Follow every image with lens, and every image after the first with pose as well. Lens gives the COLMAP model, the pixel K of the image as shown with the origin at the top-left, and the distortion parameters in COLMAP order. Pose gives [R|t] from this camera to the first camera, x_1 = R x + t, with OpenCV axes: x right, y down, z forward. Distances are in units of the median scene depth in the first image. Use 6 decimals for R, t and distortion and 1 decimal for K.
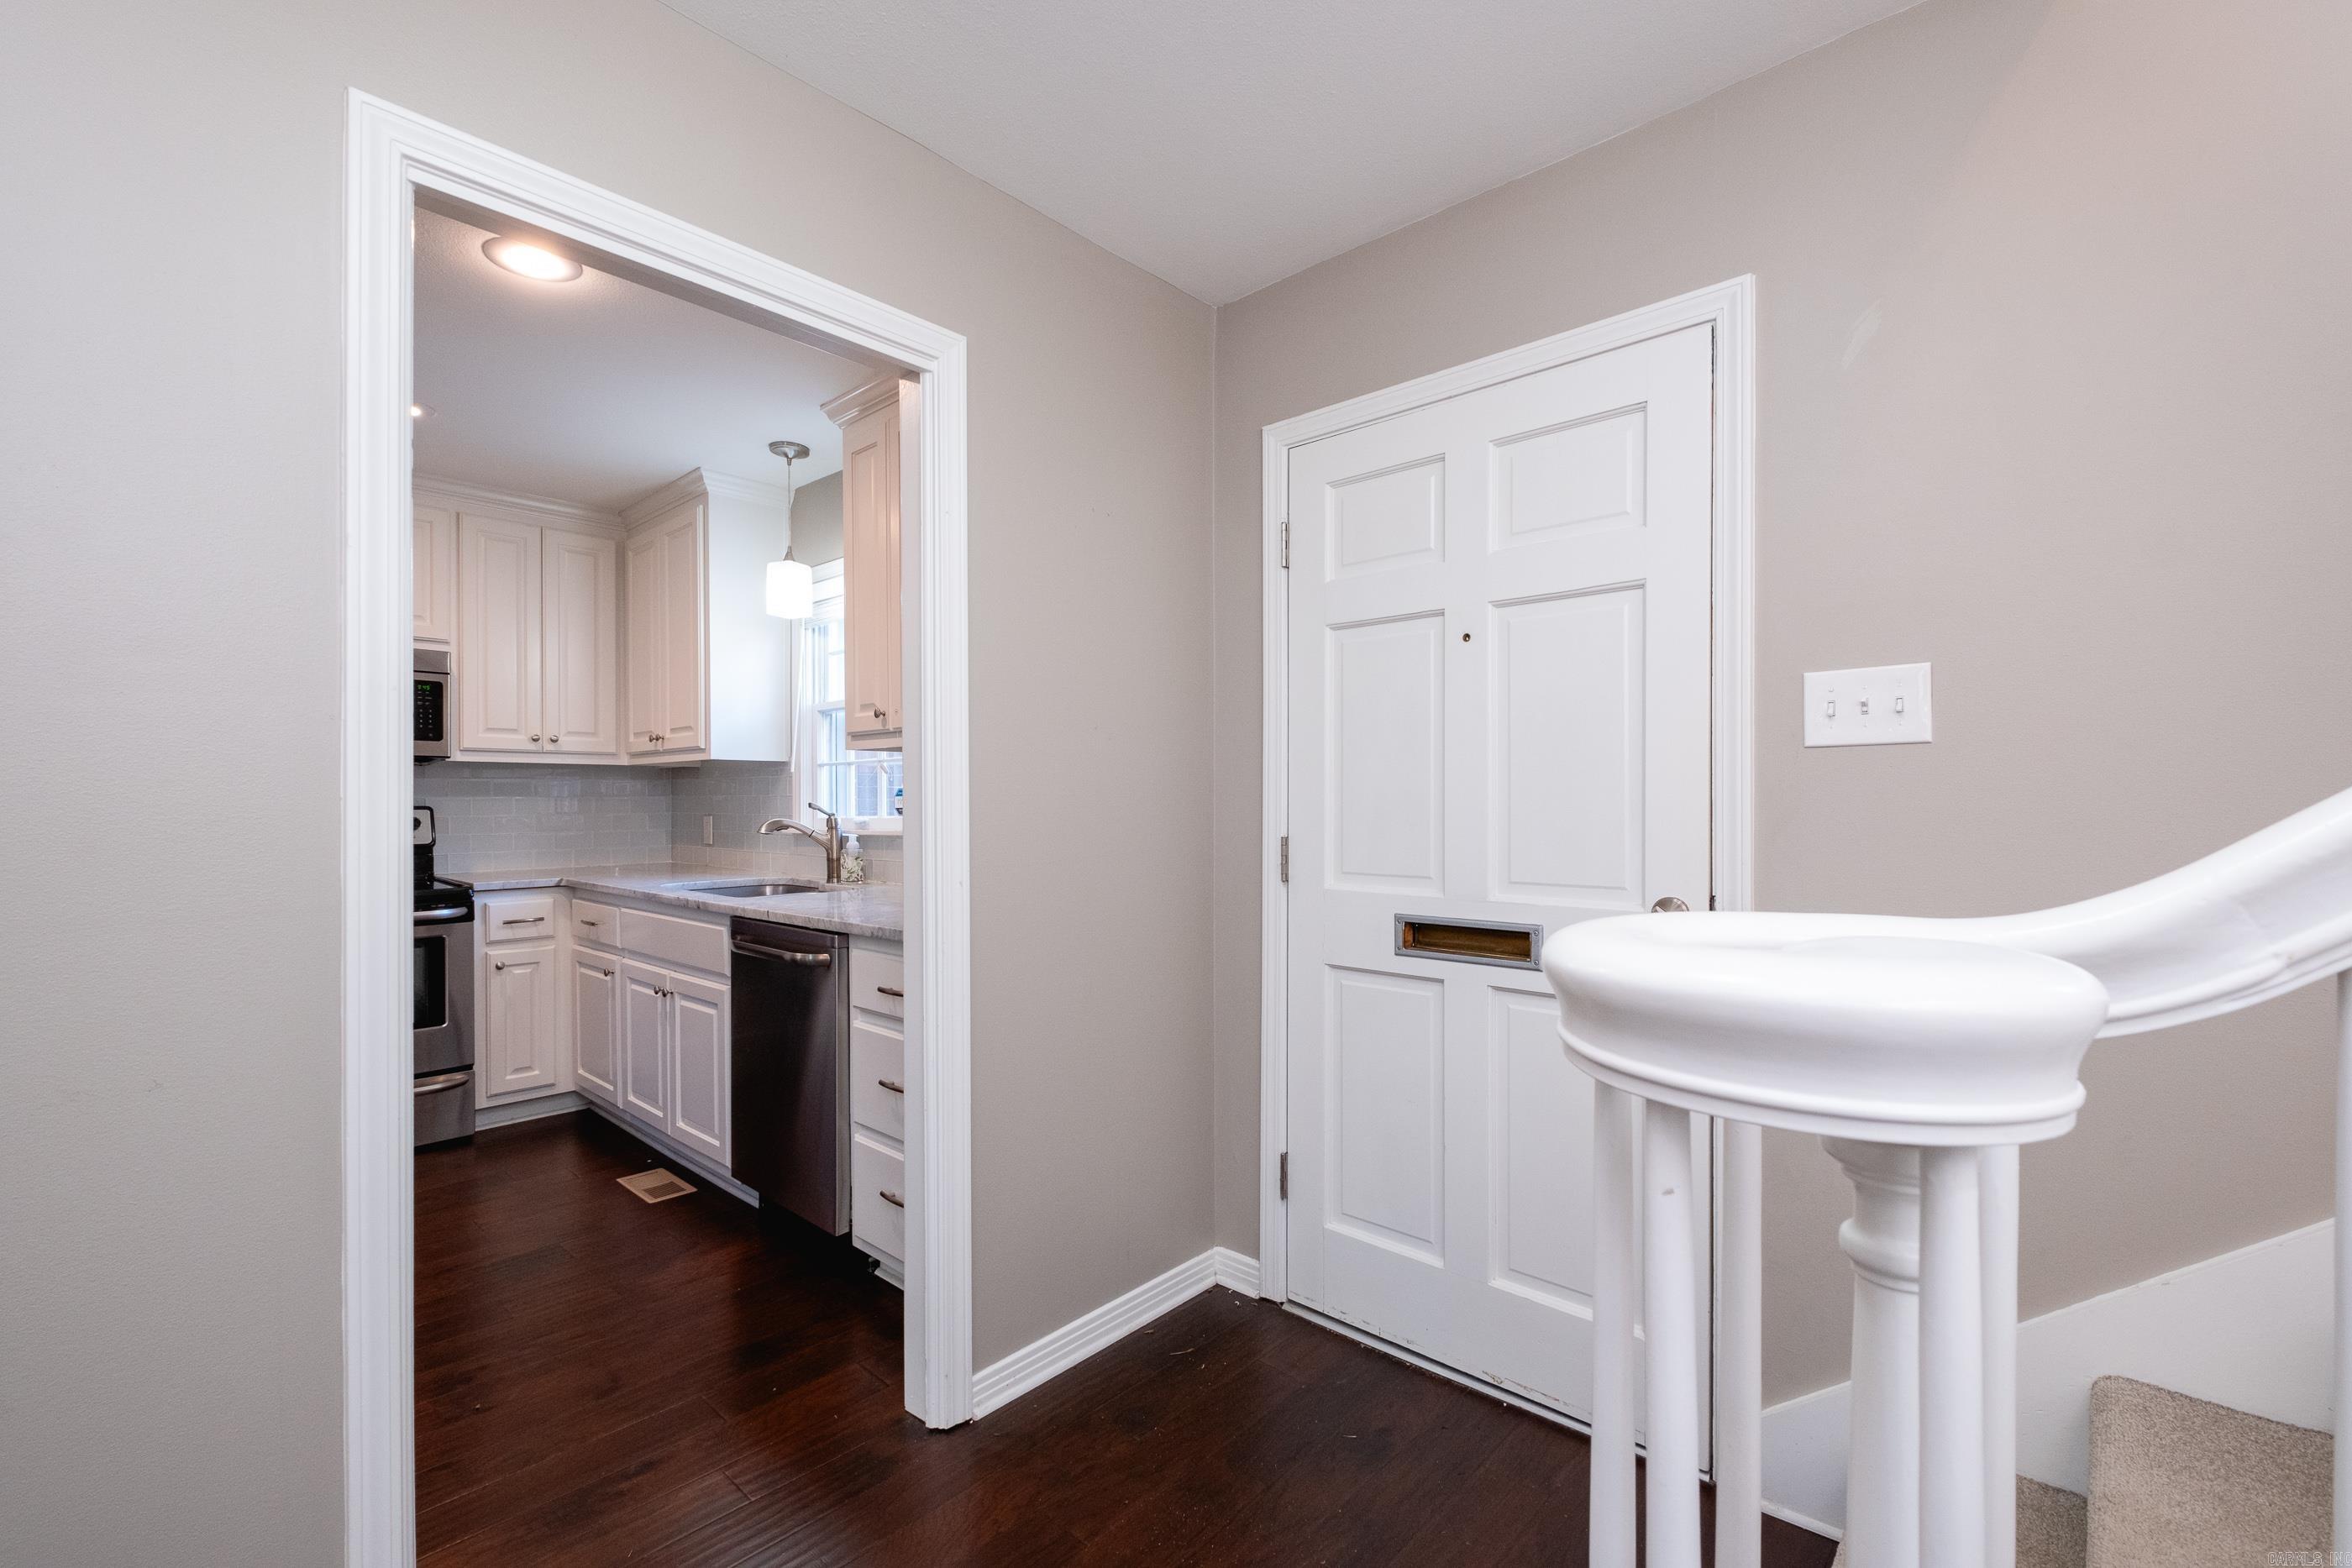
lens RADIAL K [[1021.6, 0, 1176.9], [0, 1021.6, 805.5], [0, 0, 1]] dist [0.004982, -0.003932]
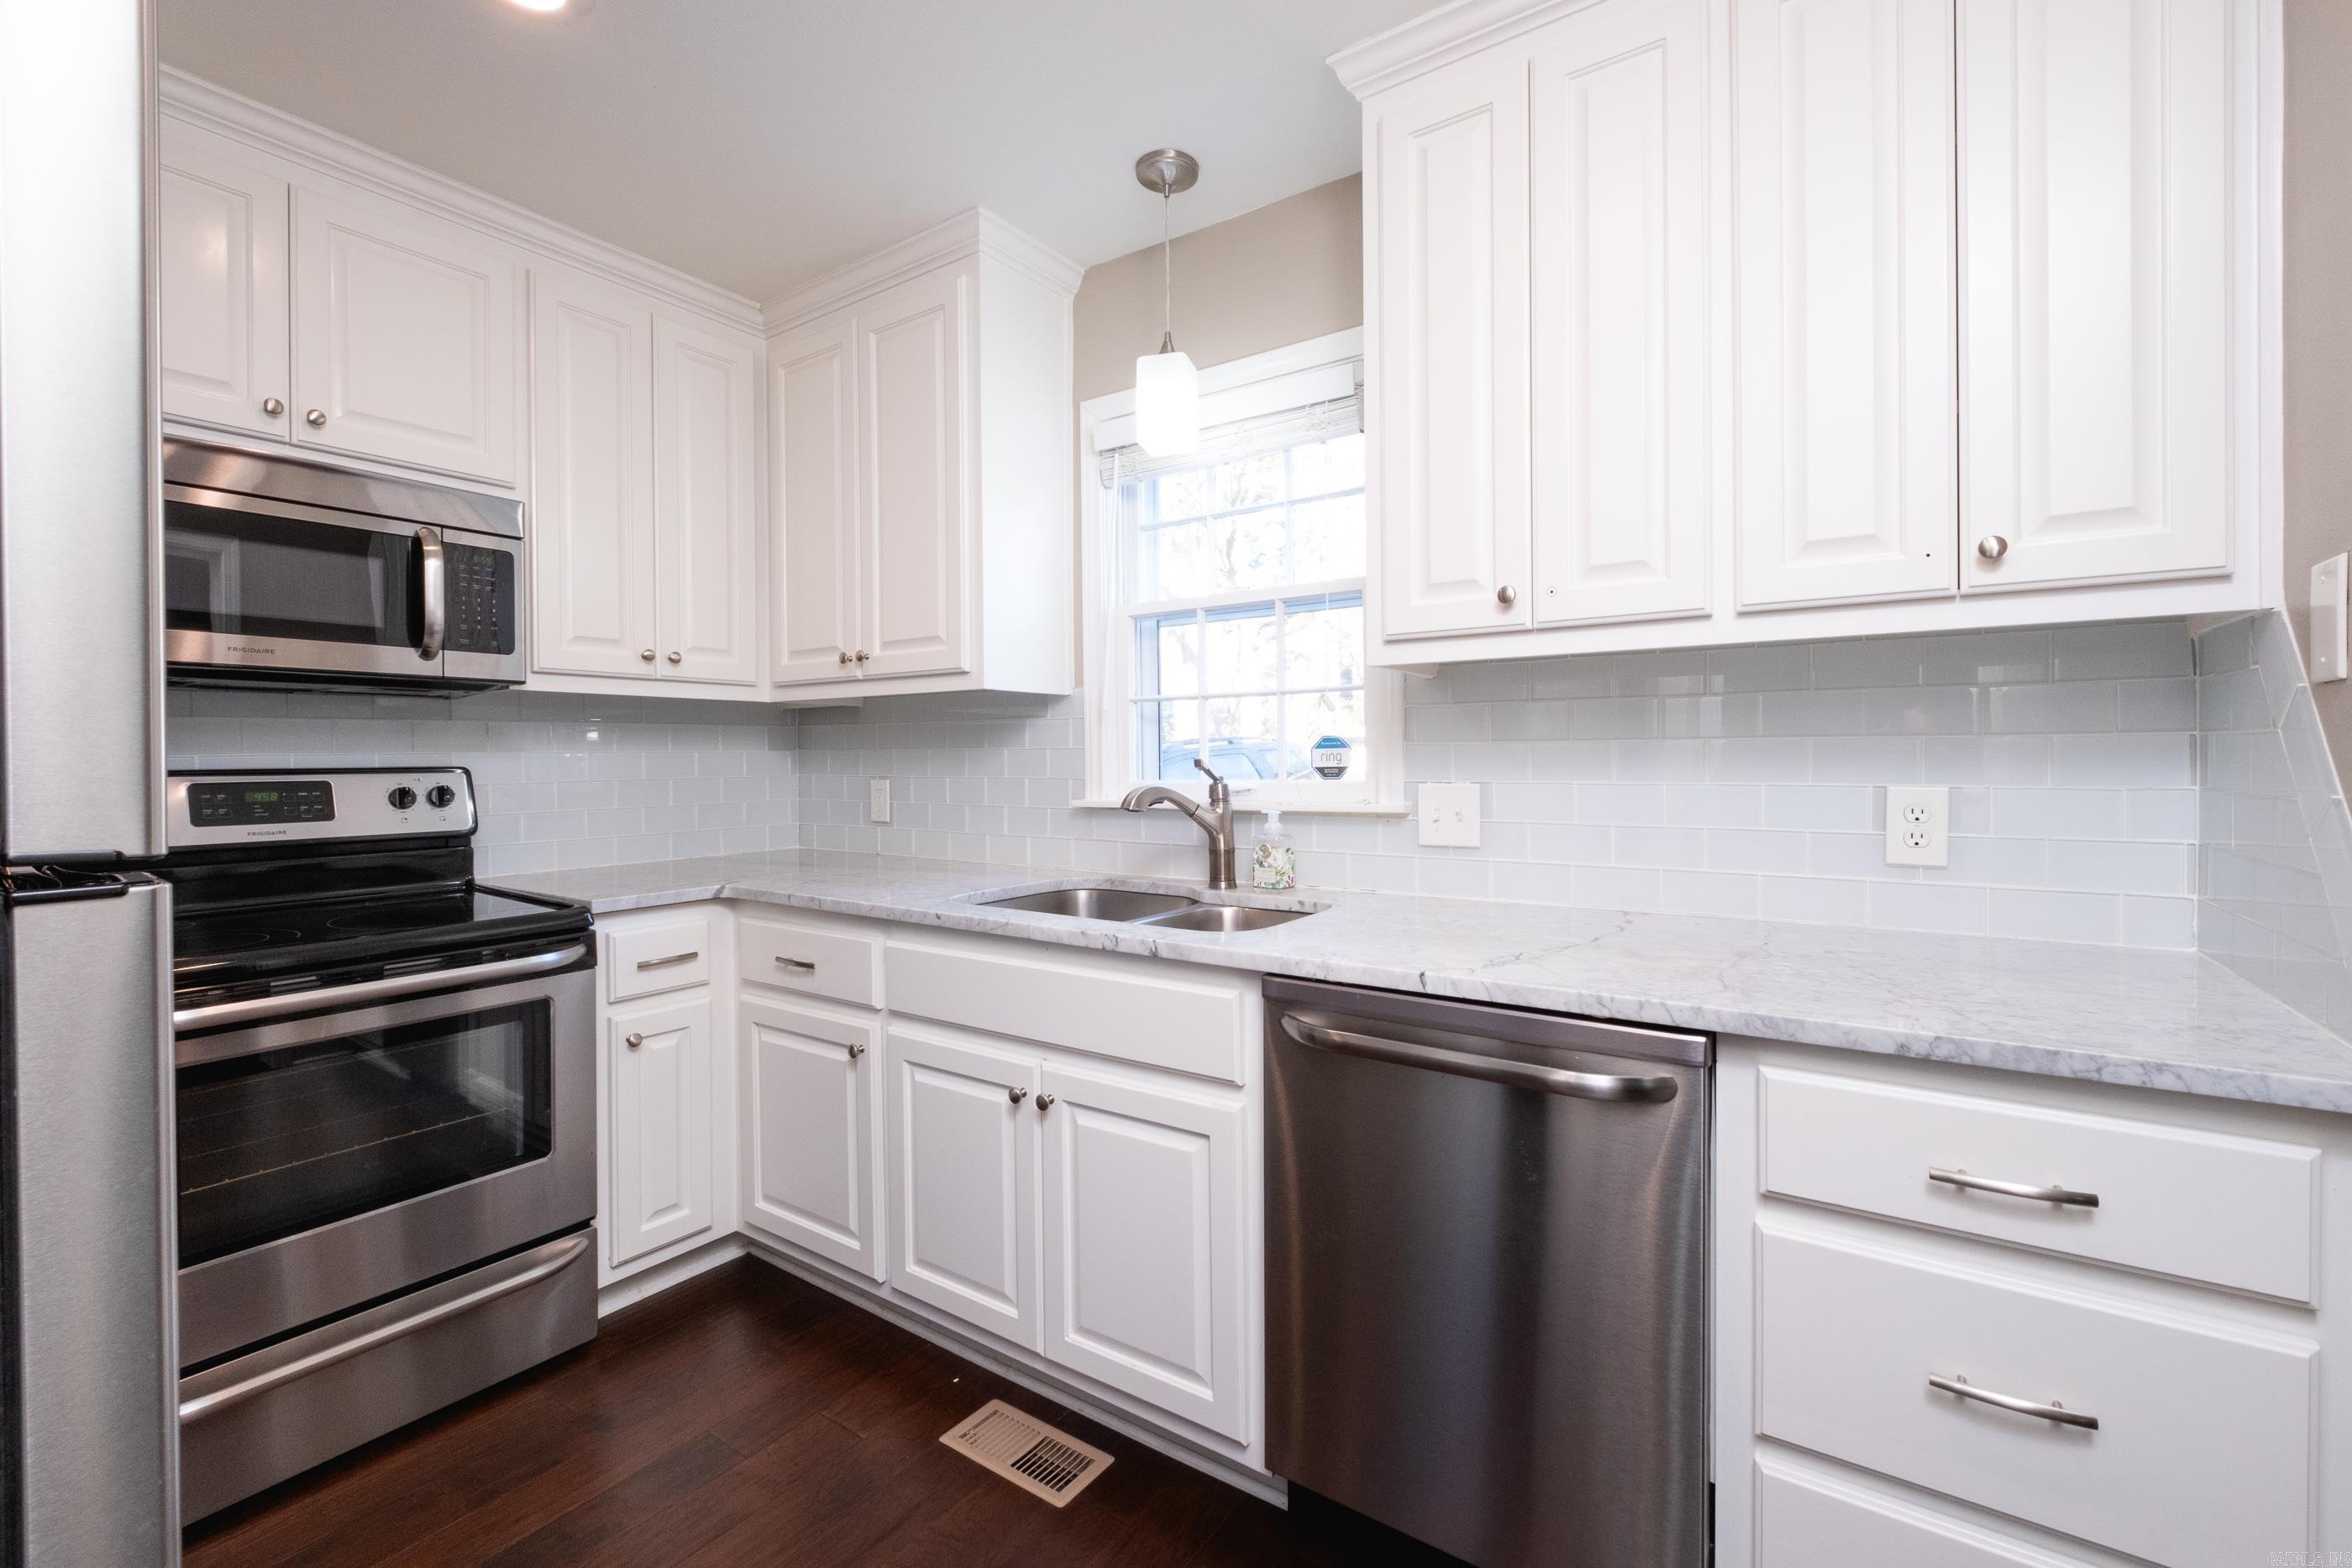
lens RADIAL K [[1021.6, 0, 1190.4], [0, 1021.6, 769.4], [0, 0, 1]] dist [0.004982, -0.003932]
pose [[0.990910, -0.004268, 0.134458, -0.429034], [0.003271, 0.999965, 0.007640, -0.000897], [-0.134486, -0.007130, 0.990890, 0.384336]]
